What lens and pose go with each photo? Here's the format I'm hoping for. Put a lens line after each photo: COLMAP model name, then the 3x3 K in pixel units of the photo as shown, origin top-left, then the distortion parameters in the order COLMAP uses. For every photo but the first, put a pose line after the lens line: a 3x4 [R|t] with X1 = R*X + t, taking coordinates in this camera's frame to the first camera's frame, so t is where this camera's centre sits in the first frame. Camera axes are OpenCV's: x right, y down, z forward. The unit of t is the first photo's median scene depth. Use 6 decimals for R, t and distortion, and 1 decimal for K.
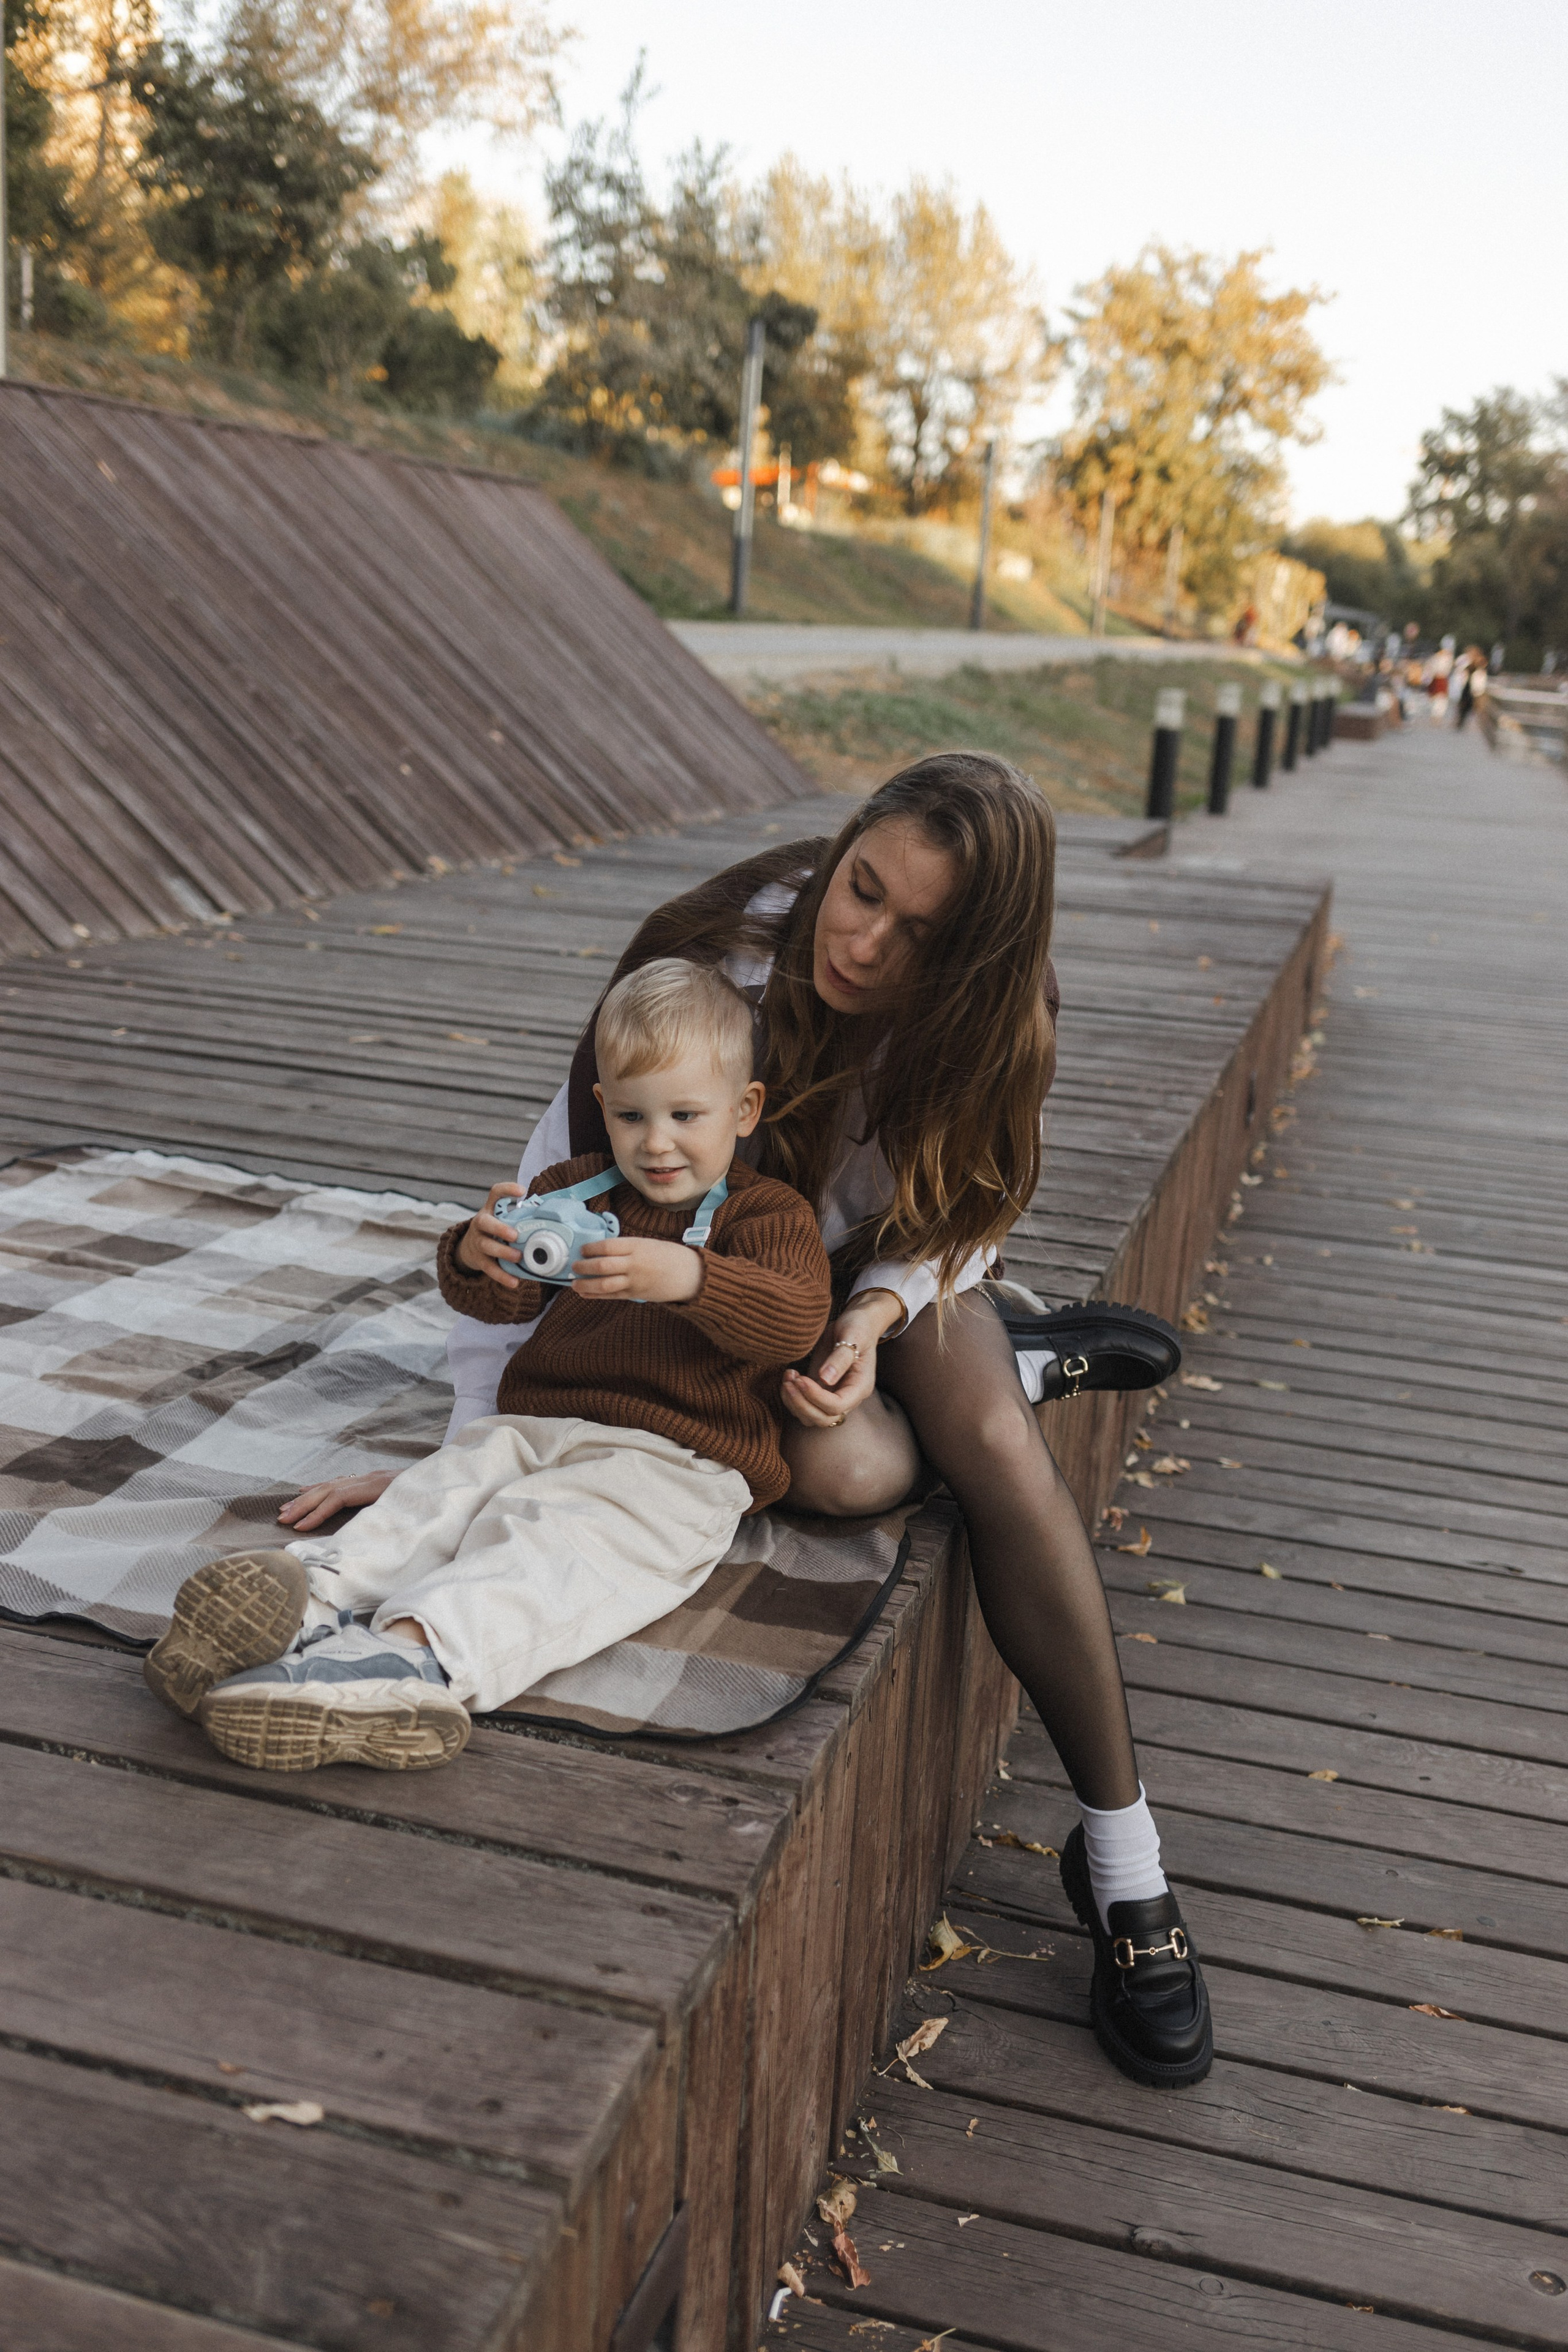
lens RADIAL K [[2255.5, 0, 784.0], [0, 2255.5, 1176.0], [0, 0, 1]] dist [0.006343, -0.004274]
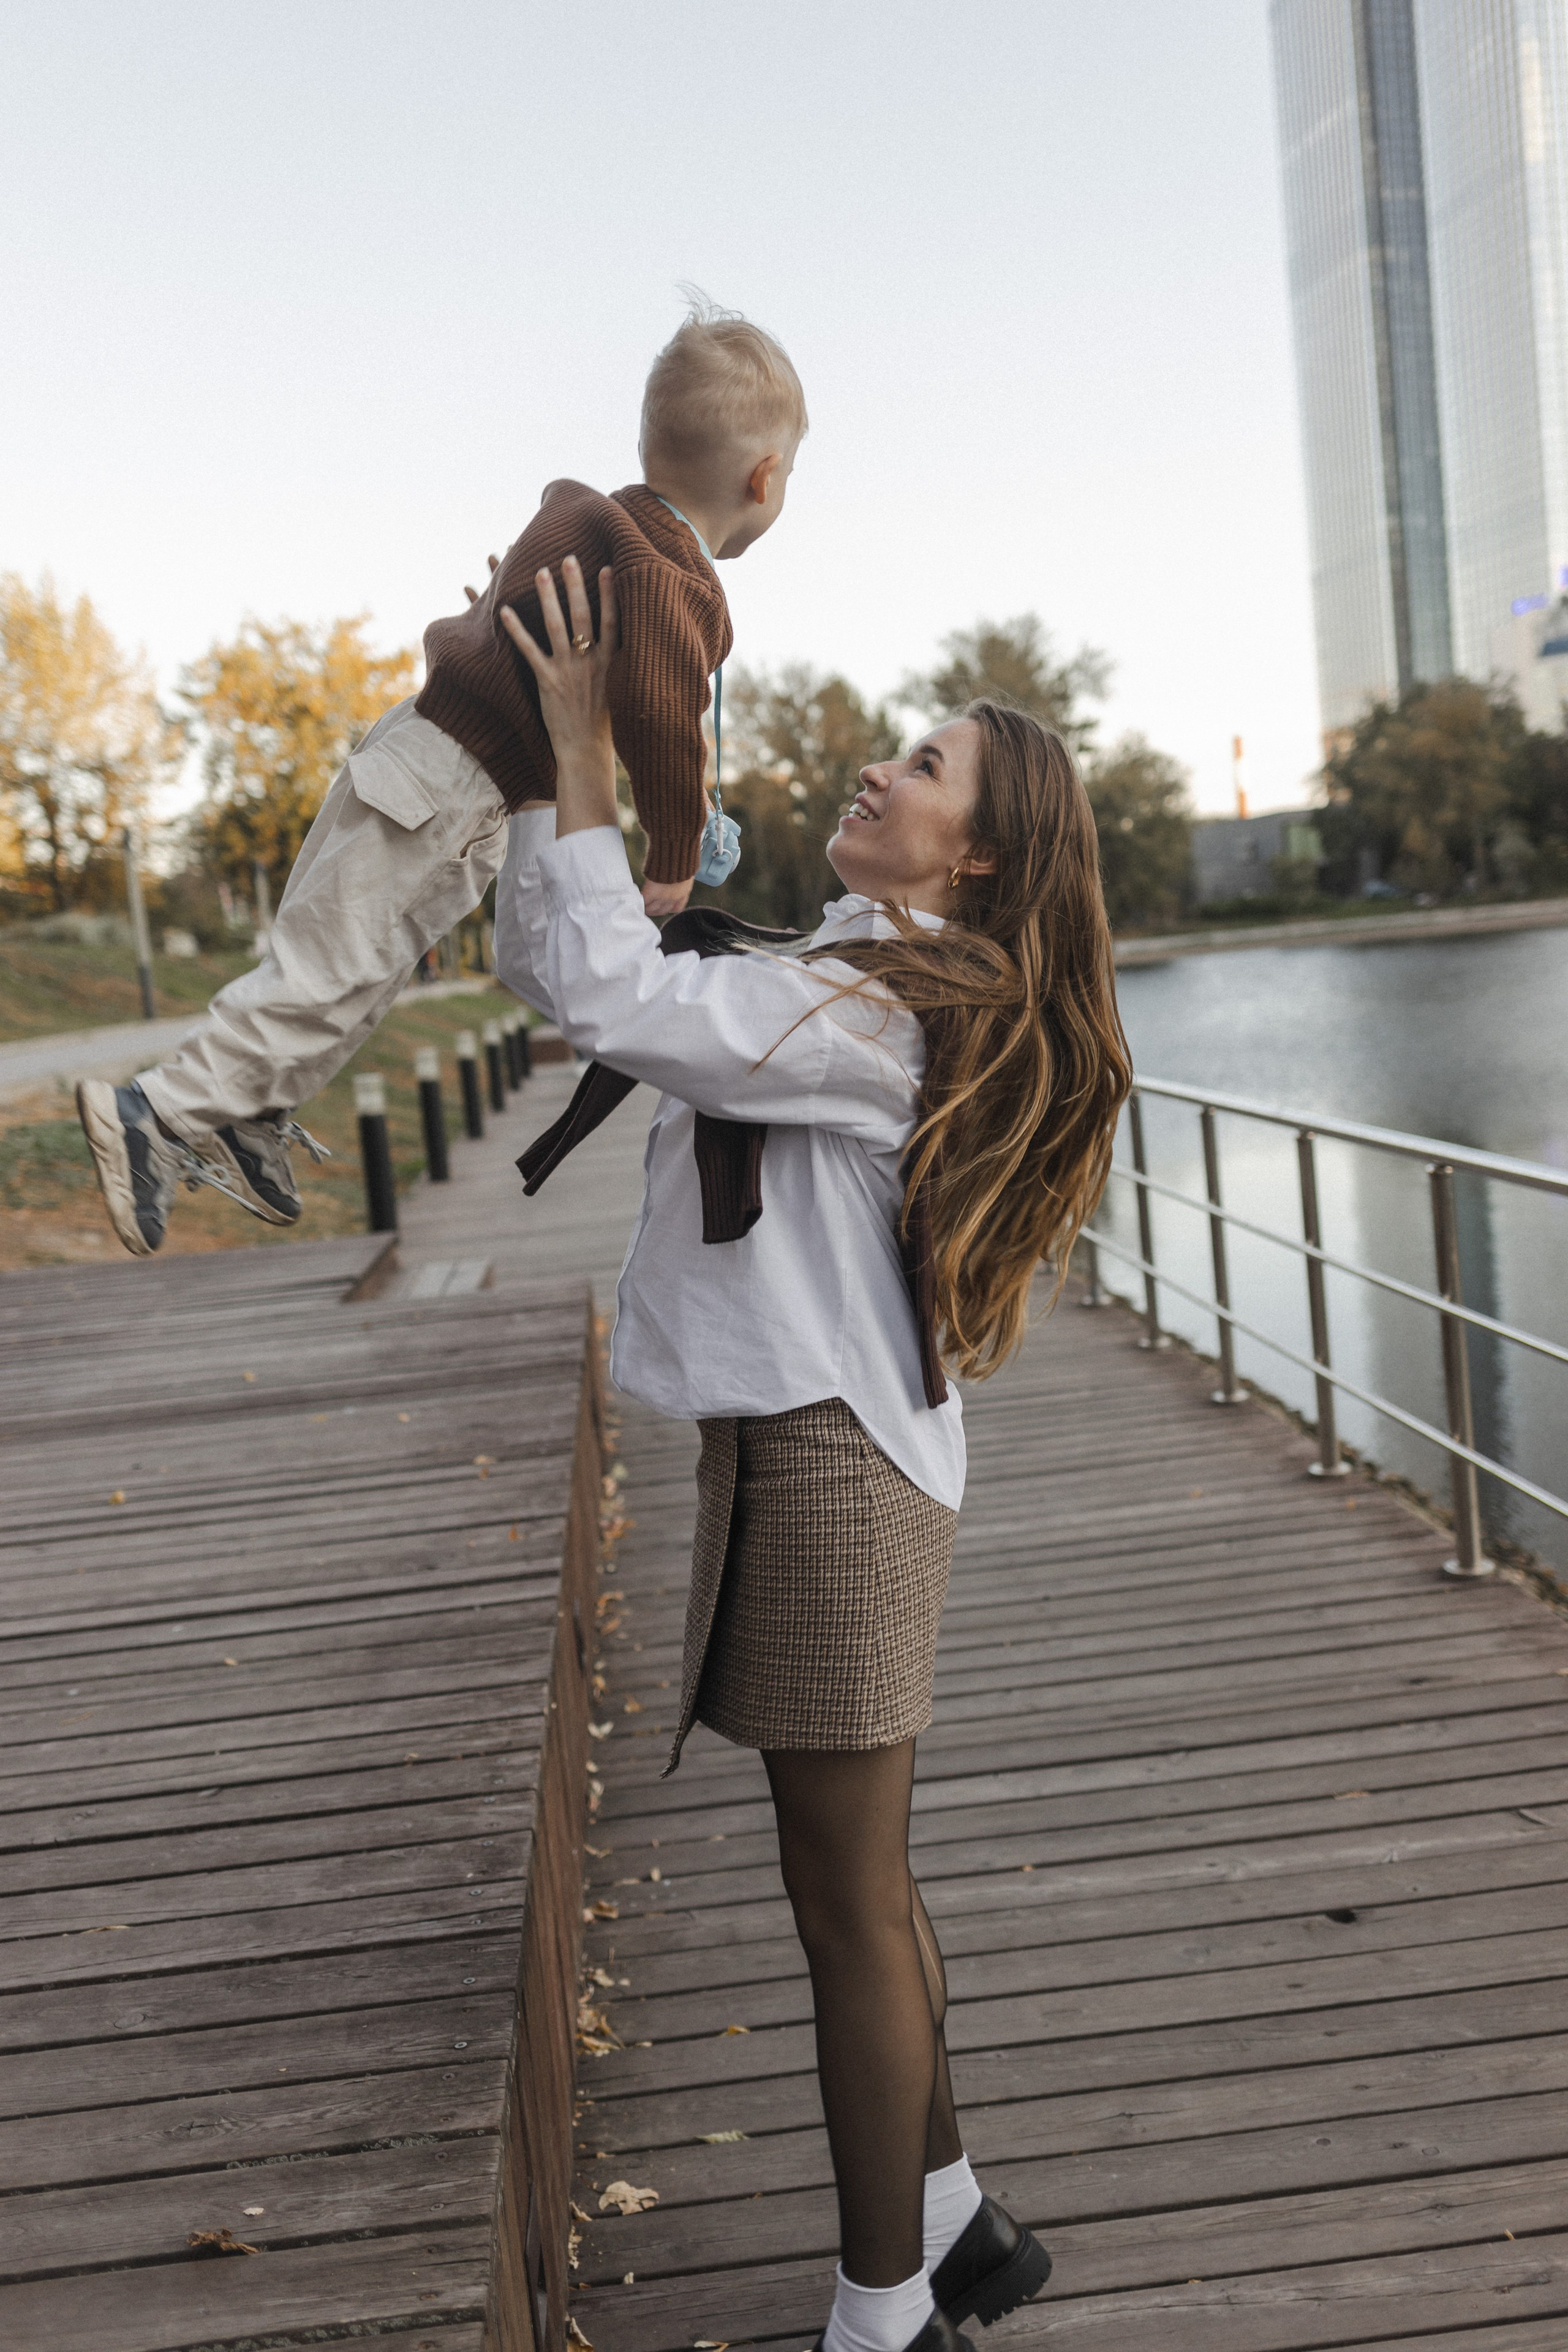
lens RADIAL K [[2236.4, 0, 784.0], [0, 2236.4, 1176.0], [0, 0, 1]] dist [-0.000888, -0.002722]
pose [[0.924621, -0.189700, 0.330287, 0.026326], [0.234749, 0.966695, -0.101946, -0.059816], [-0.299948, 0.171796, 0.938359, 0.126064]]
